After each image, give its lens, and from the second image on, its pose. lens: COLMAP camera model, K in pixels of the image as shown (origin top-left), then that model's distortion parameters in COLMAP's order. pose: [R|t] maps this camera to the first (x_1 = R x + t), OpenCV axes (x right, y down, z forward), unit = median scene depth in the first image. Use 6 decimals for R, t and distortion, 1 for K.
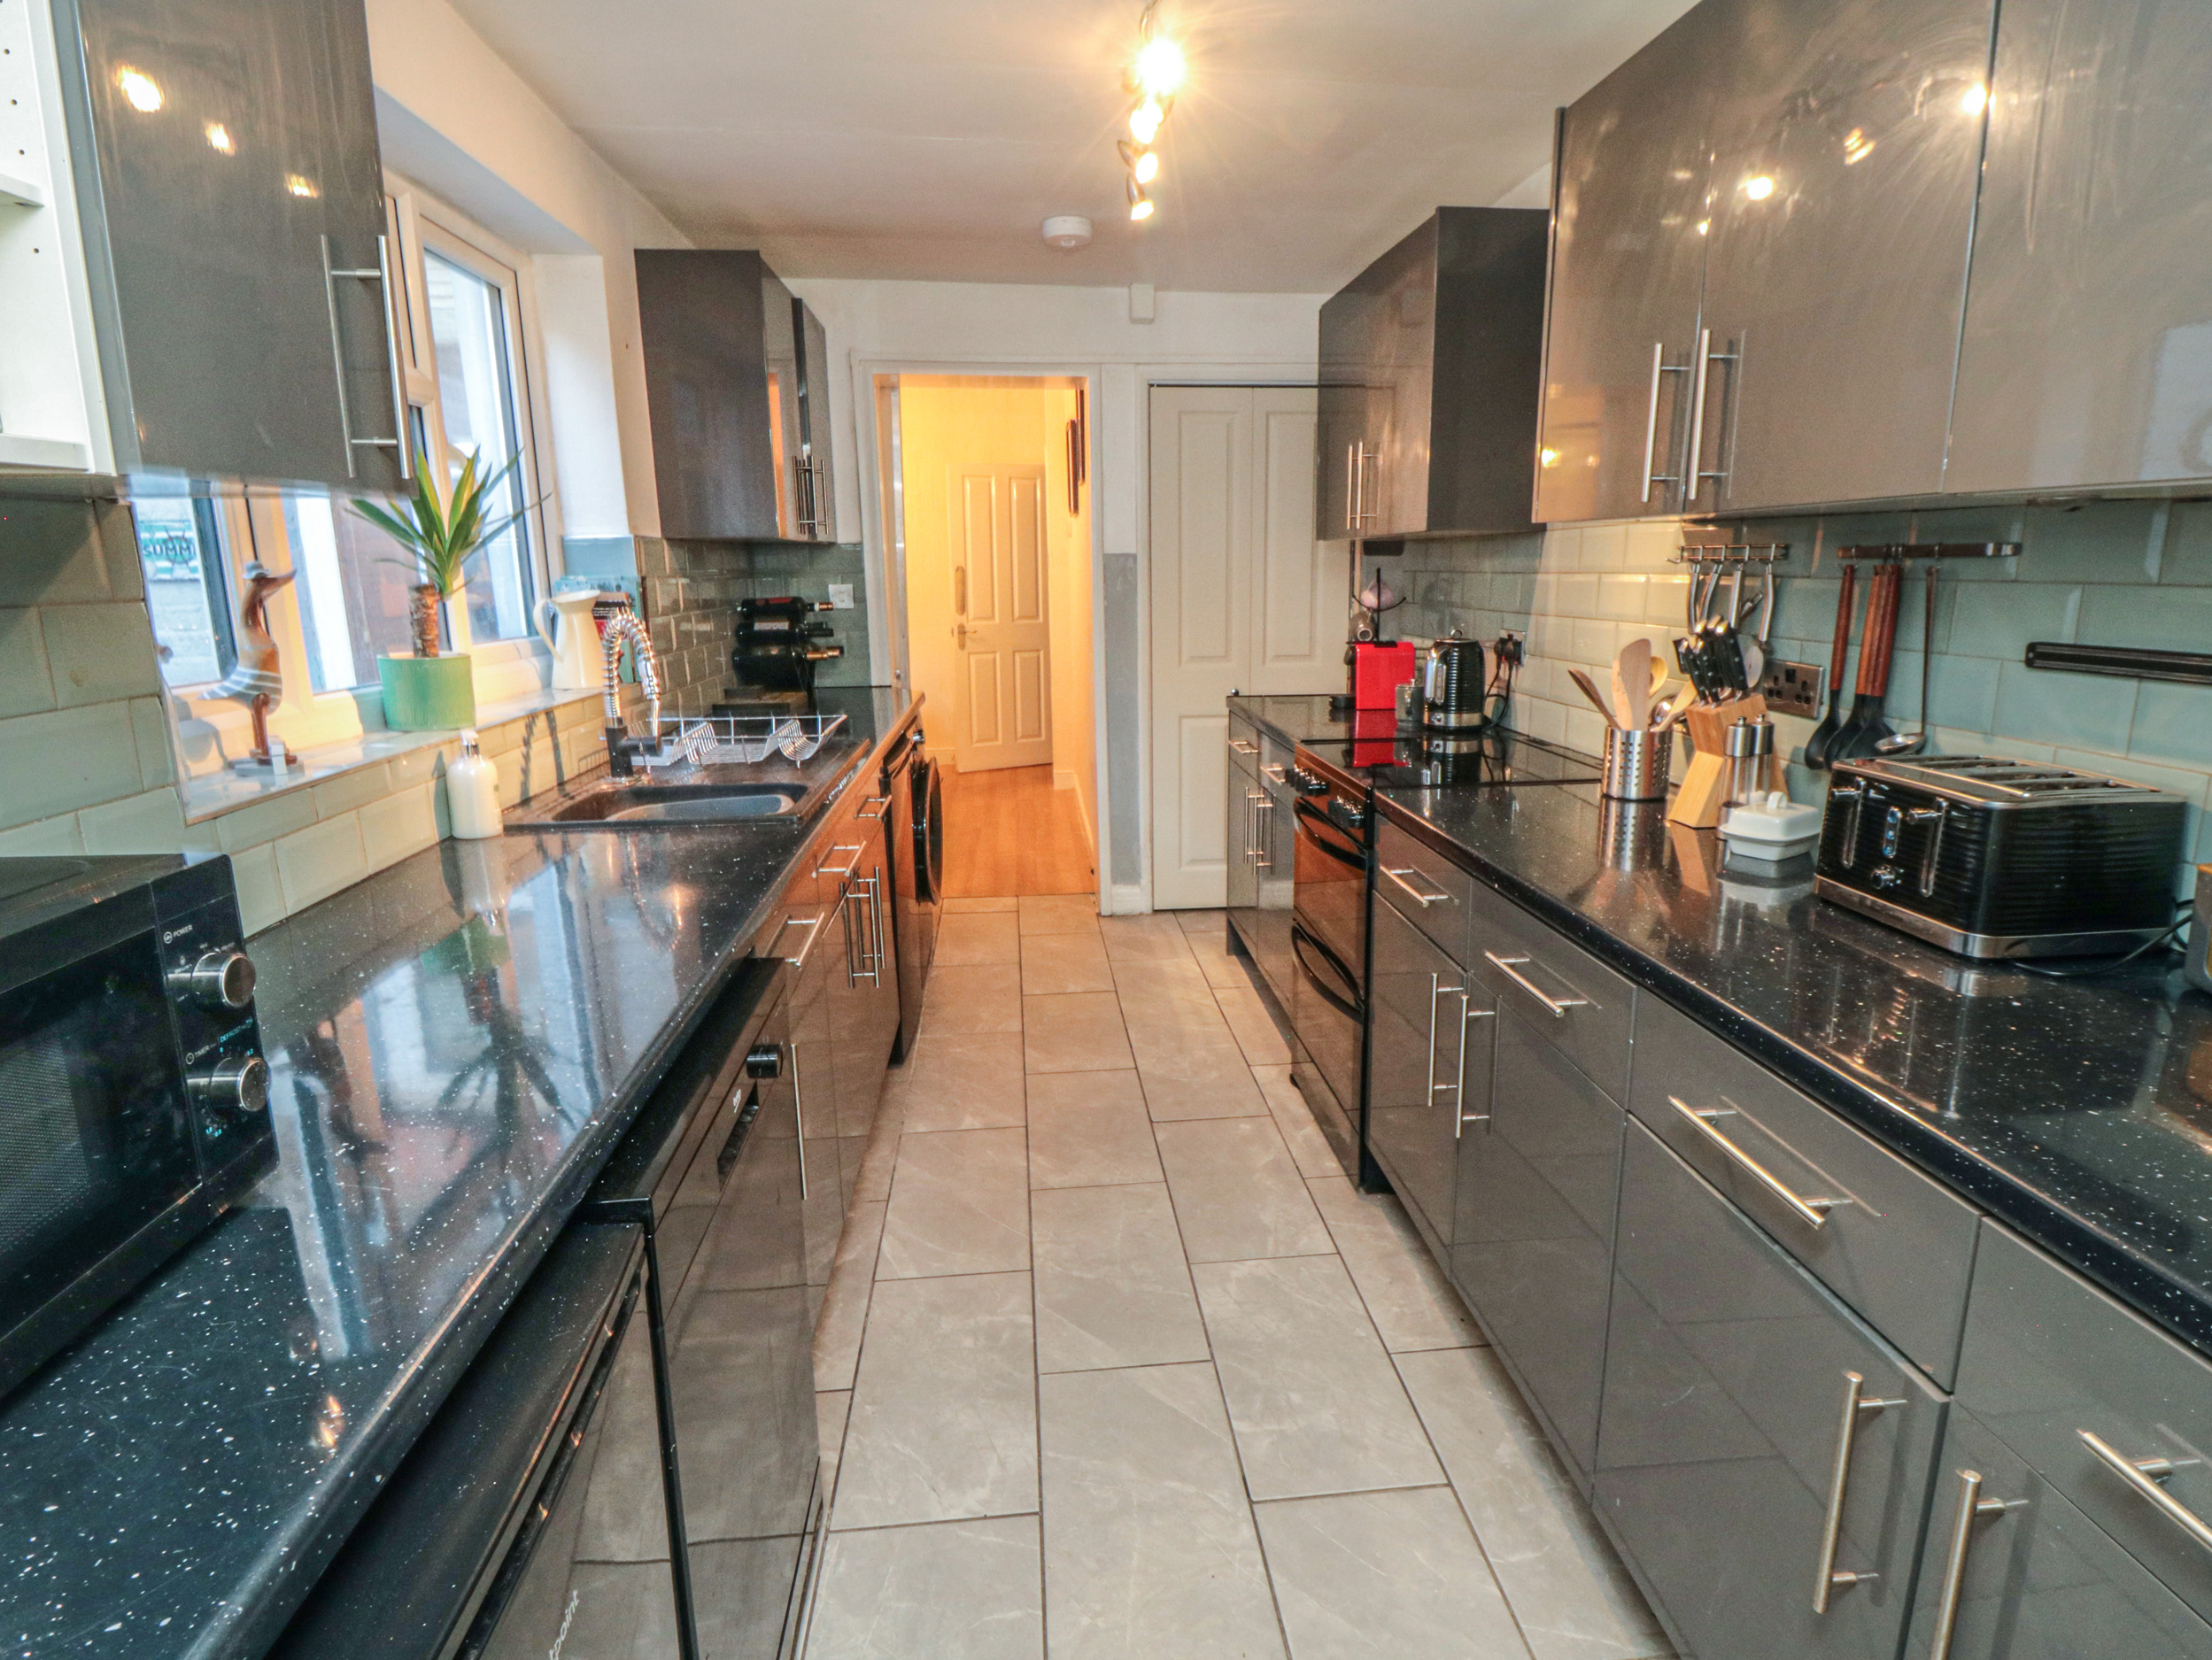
lens RADIAL K [[1174.2, 0, 1144.9], [0, 1174.2, 821.9], [0, 0, 1]] dist [0.002858, -0.016171]
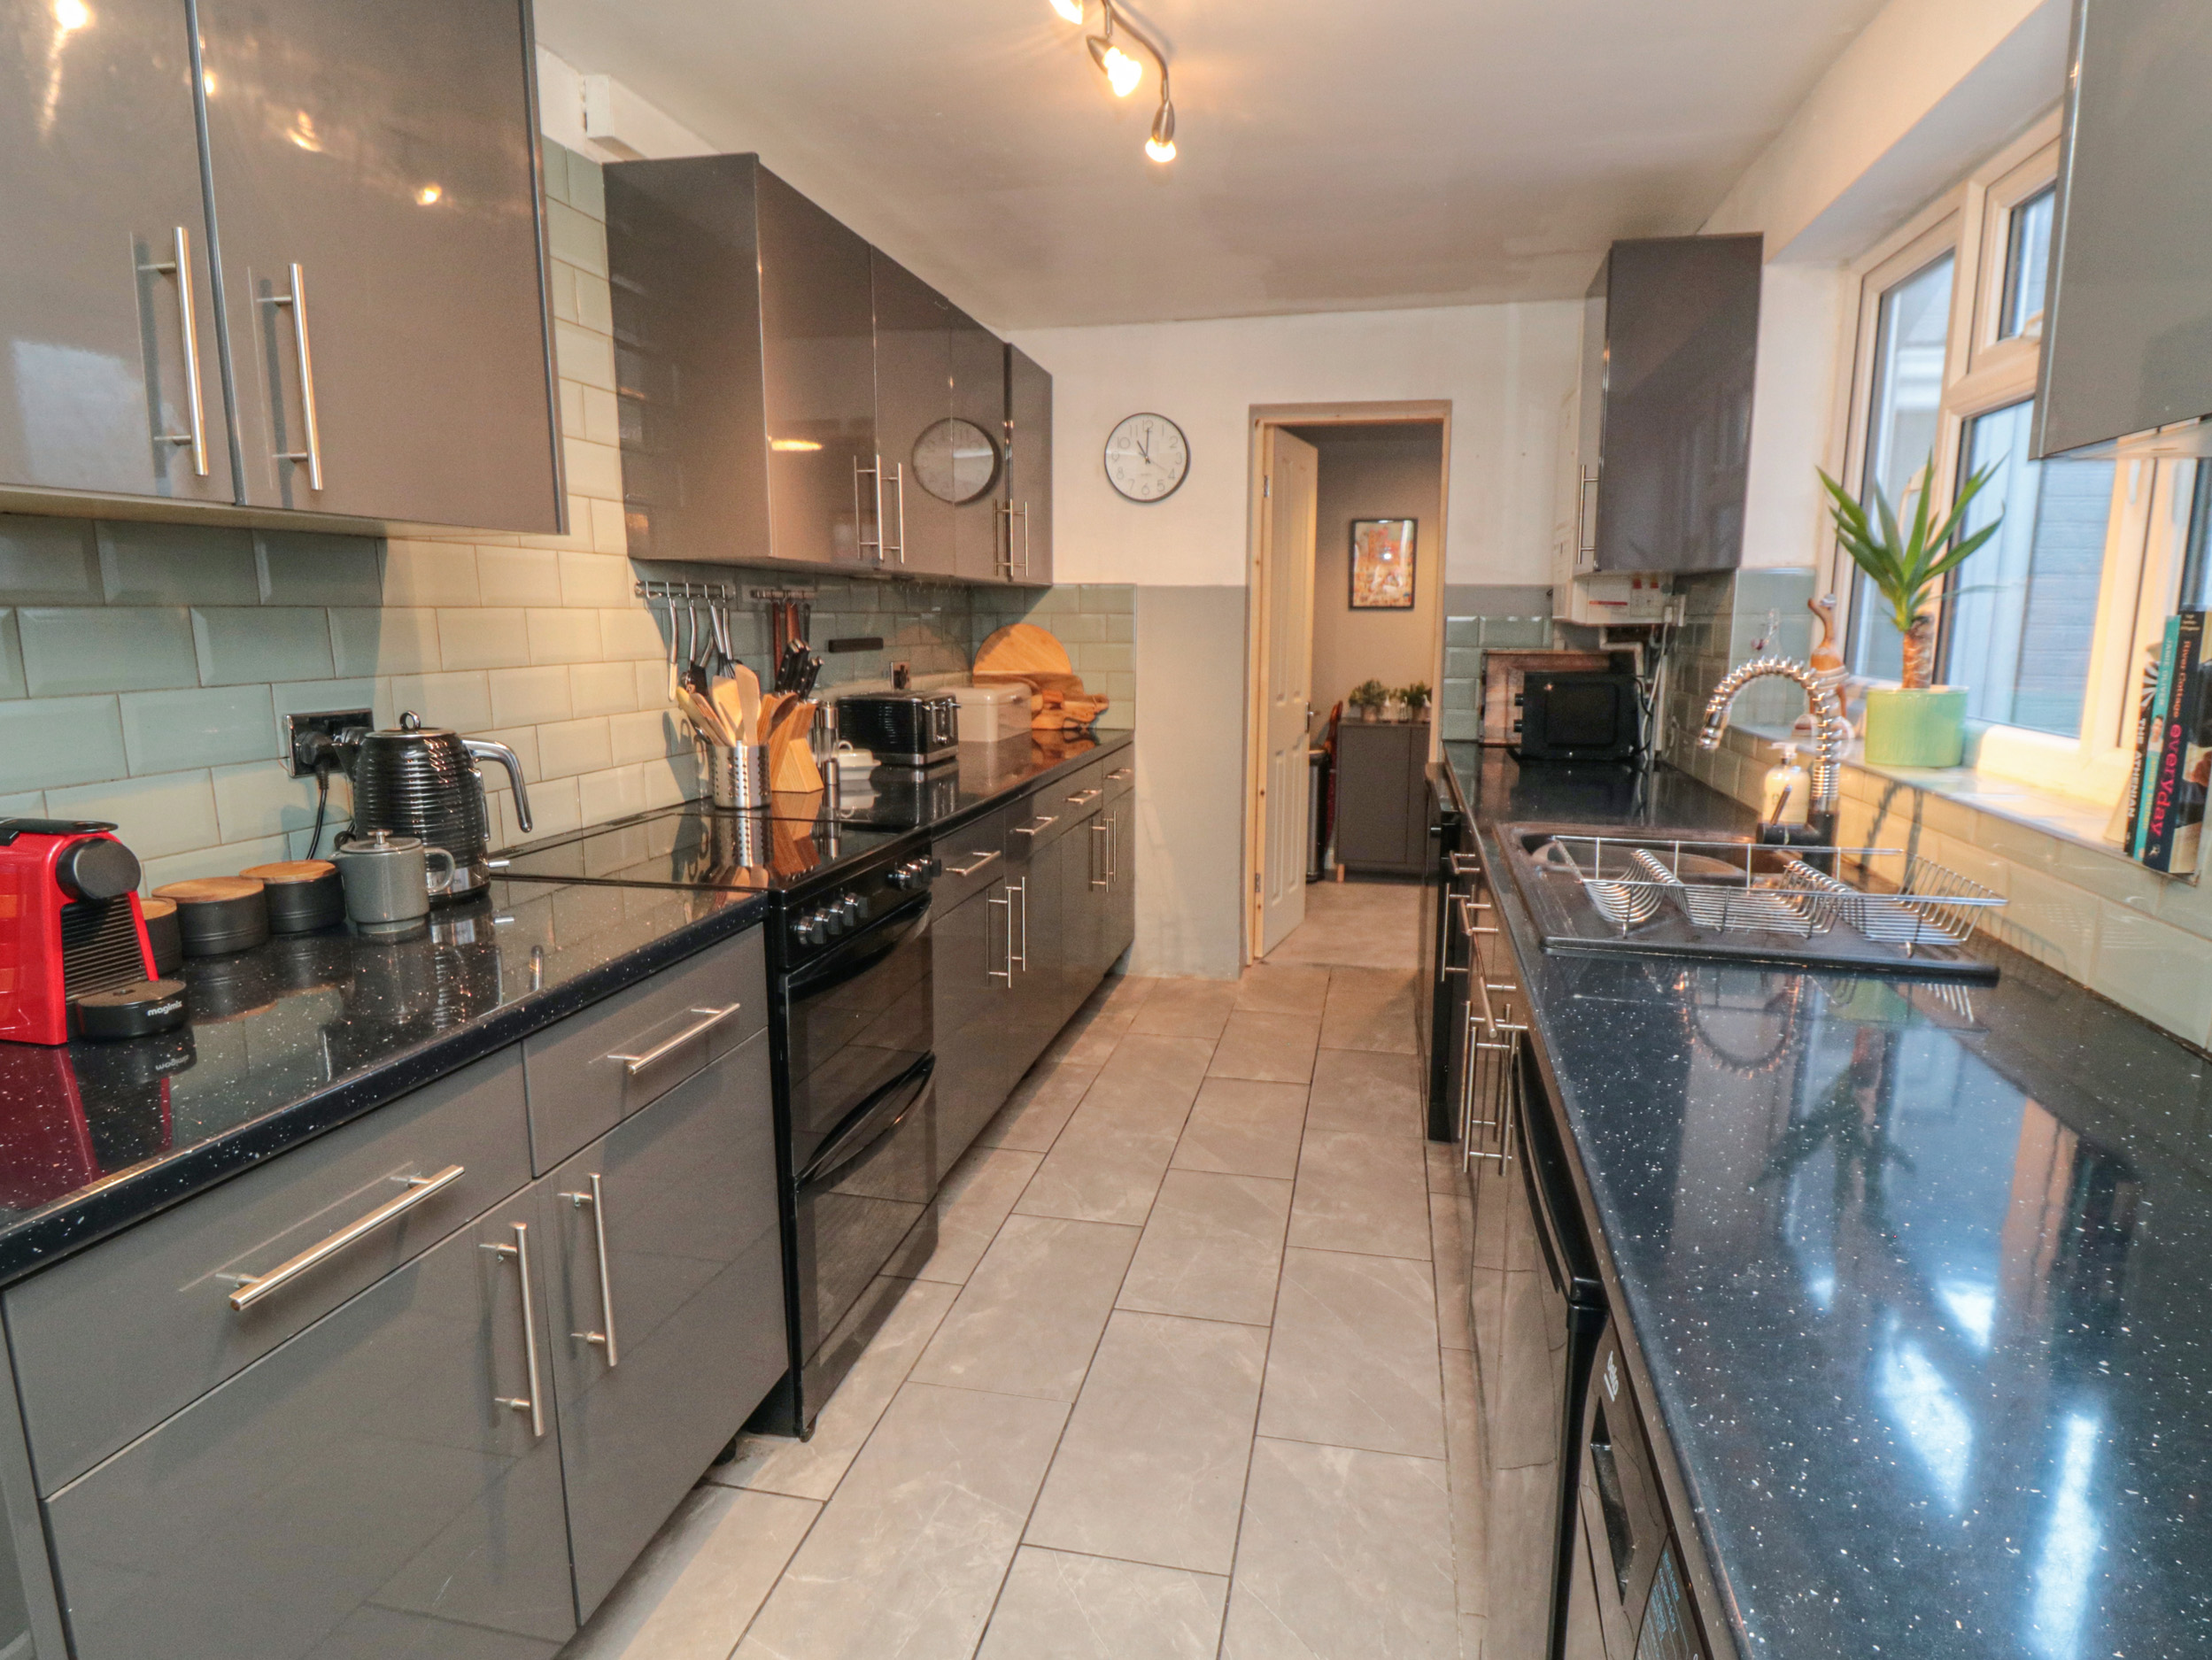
lens RADIAL K [[1174.2, 0, 1144.9], [0, 1174.2, 821.9], [0, 0, 1]] dist [0.002858, -0.016171]
pose [[-0.950501, -0.049259, 0.306792, -0.277538], [0.070479, 0.927441, 0.367268, -0.374033], [-0.302623, 0.370711, -0.878062, 1.791793]]
